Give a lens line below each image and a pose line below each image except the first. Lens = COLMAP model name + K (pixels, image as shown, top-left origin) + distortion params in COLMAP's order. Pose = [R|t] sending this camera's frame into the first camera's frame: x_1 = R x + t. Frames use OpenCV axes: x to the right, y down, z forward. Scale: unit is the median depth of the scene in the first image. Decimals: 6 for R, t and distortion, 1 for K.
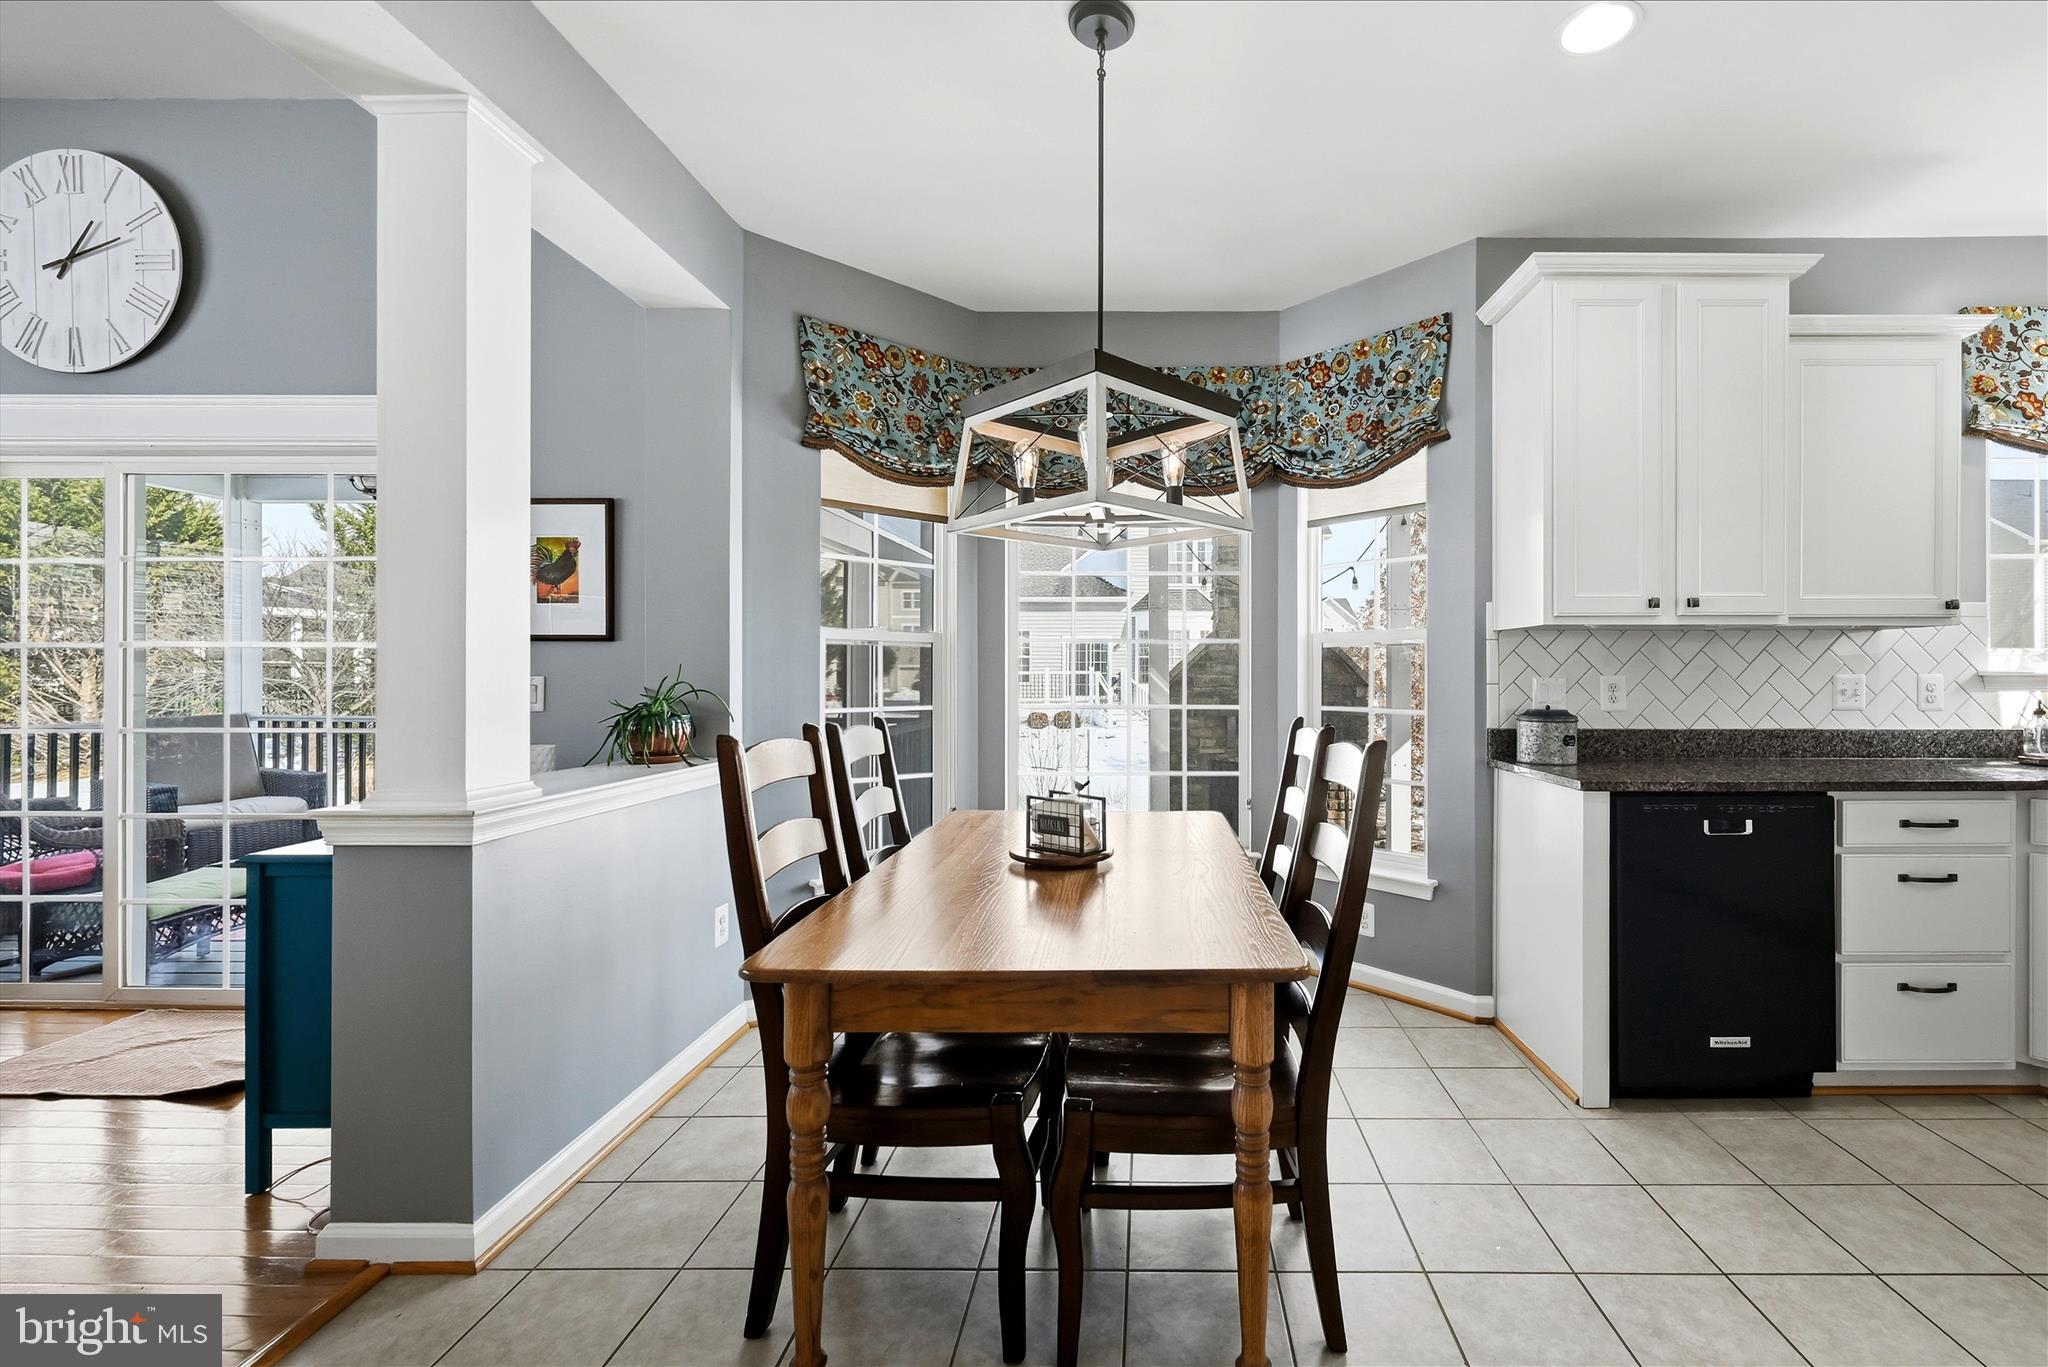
lens RADIAL K [[862.7, 0, 1151.6], [0, 862.7, 676.1], [0, 0, 1]] dist [-0.001107, 0.000045]
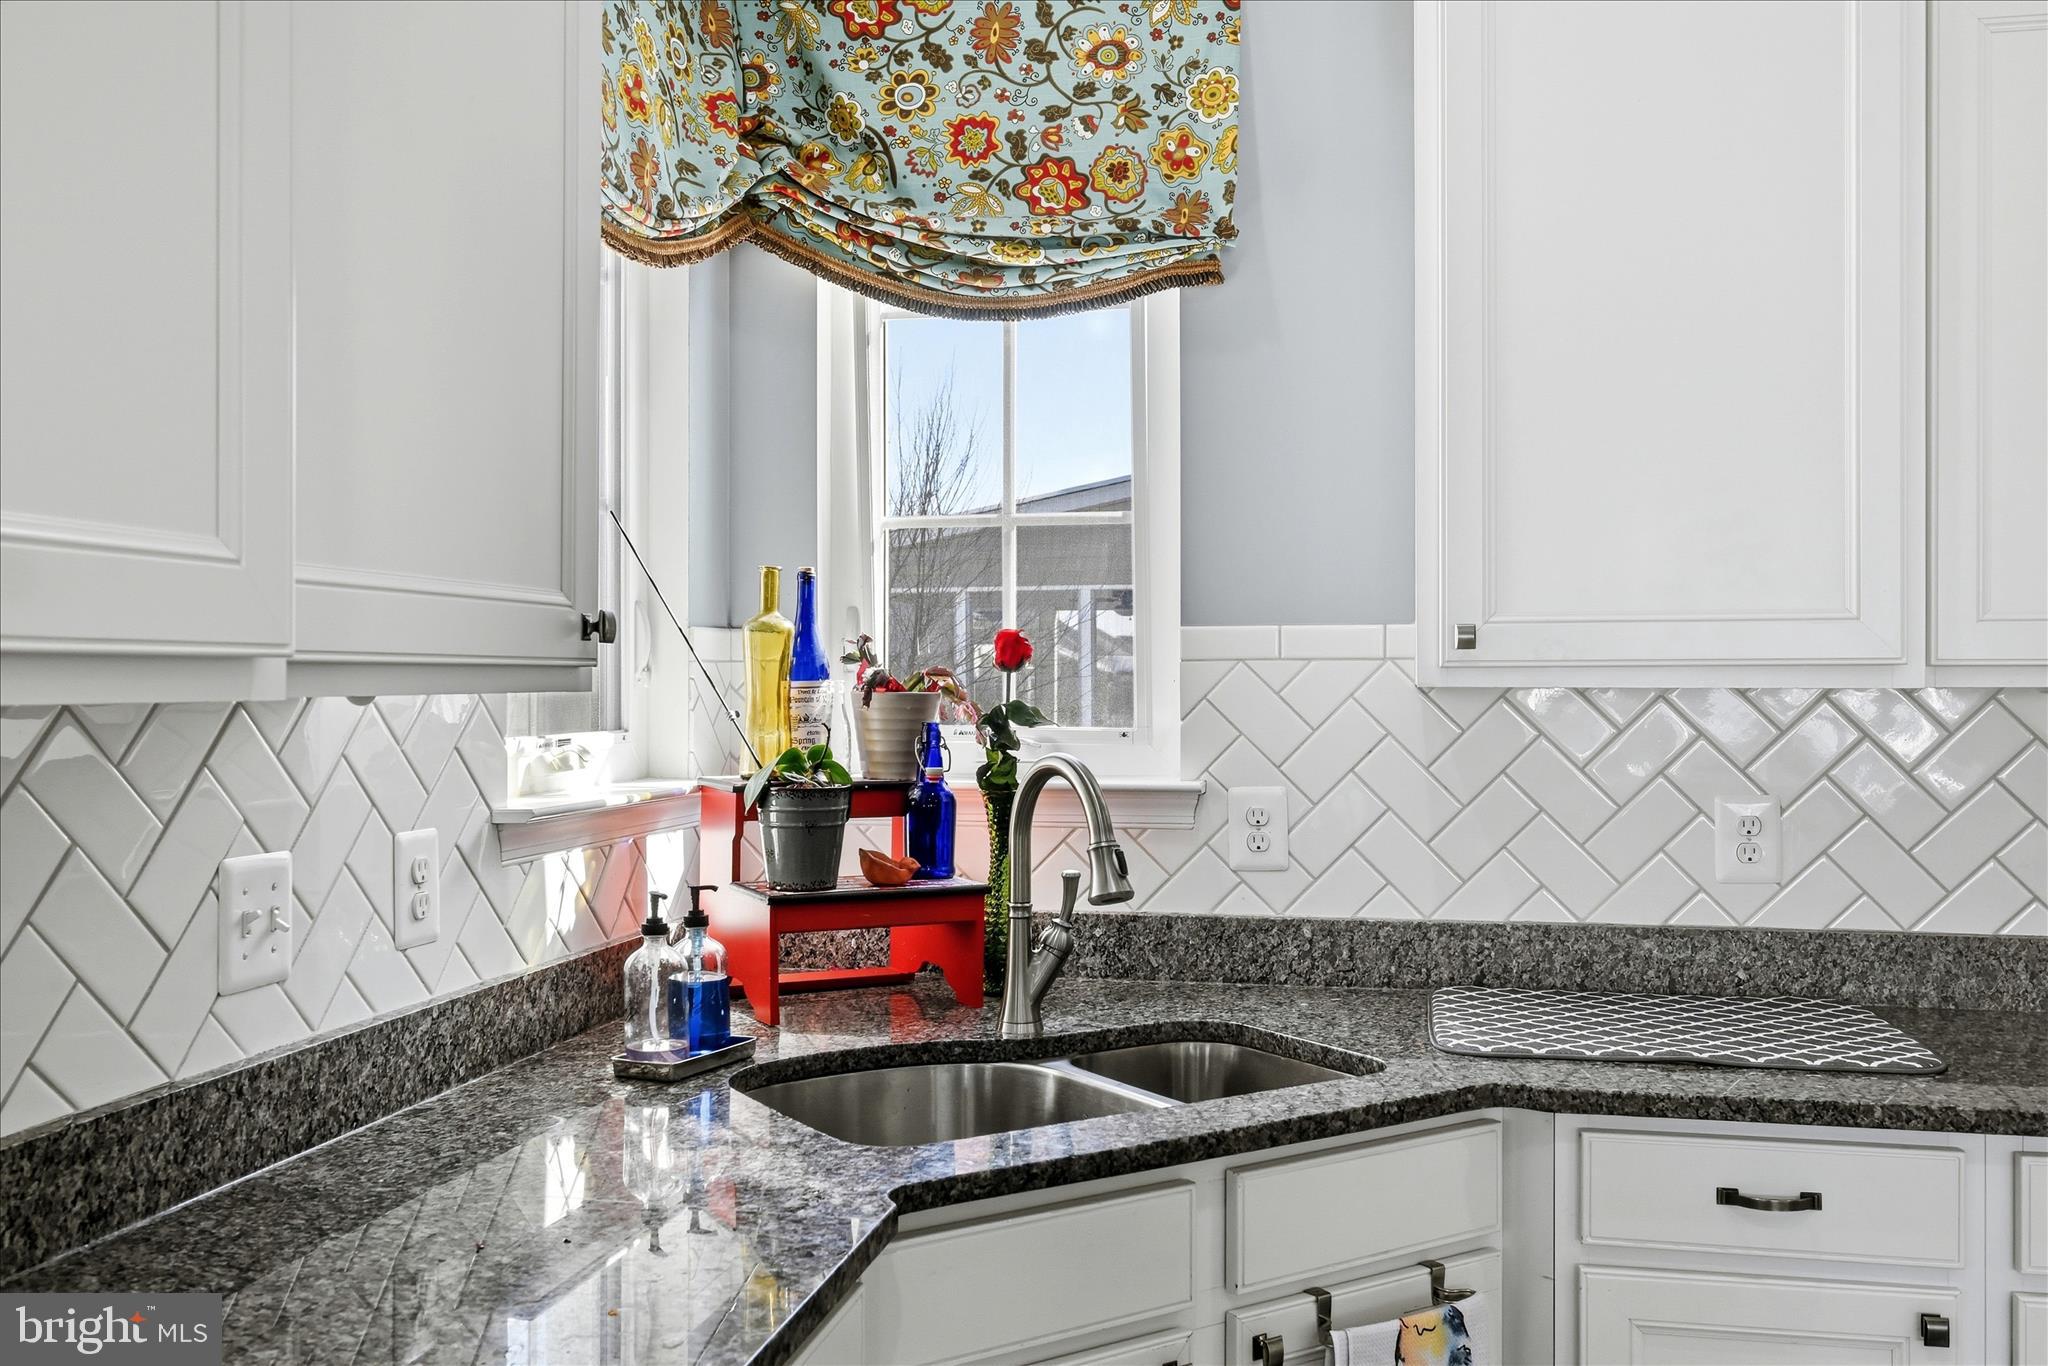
lens RADIAL K [[1783.6, 0, 1022.4], [0, 1783.6, 691.3], [0, 0, 1]] dist [-0.031753, 0.072792]
pose [[0.208269, -0.003441, 0.978065, 0.333153], [0.002085, 0.999993, 0.003074, -0.058862], [-0.978069, 0.001399, 0.208275, 0.693102]]
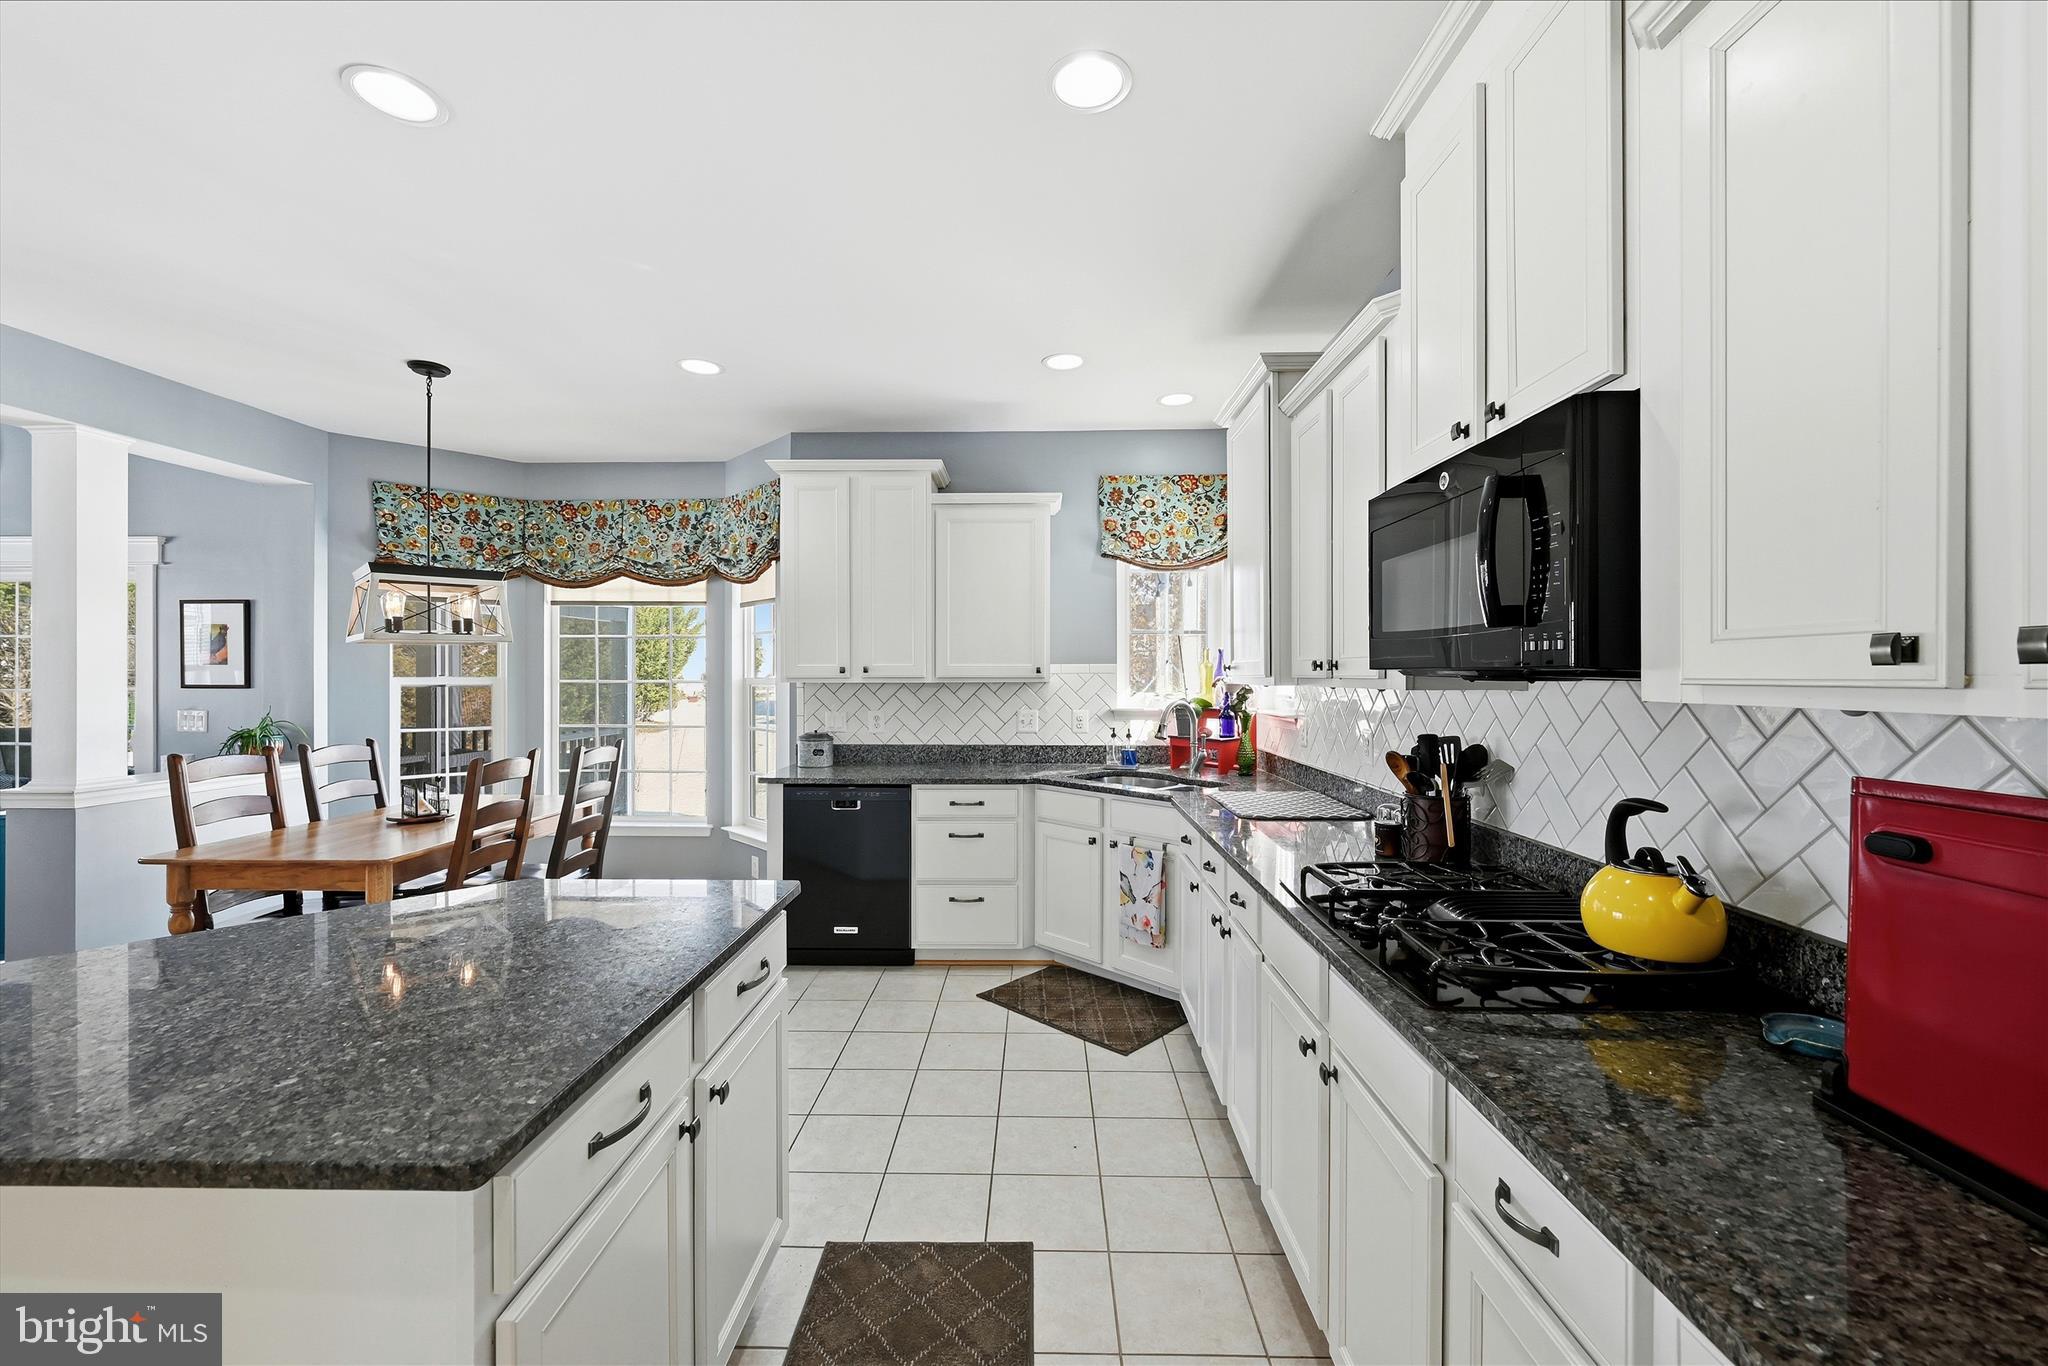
lens RADIAL K [[817.2, 0, 1028.6], [0, 817.2, 675.7], [0, 0, 1]] dist [-0.002890, 0.000193]
pose [[0.999877, 0.001119, -0.015634, 0.894102], [-0.001112, 0.999999, 0.000428, -0.069497], [0.015634, -0.000410, 0.999878, -0.521057]]
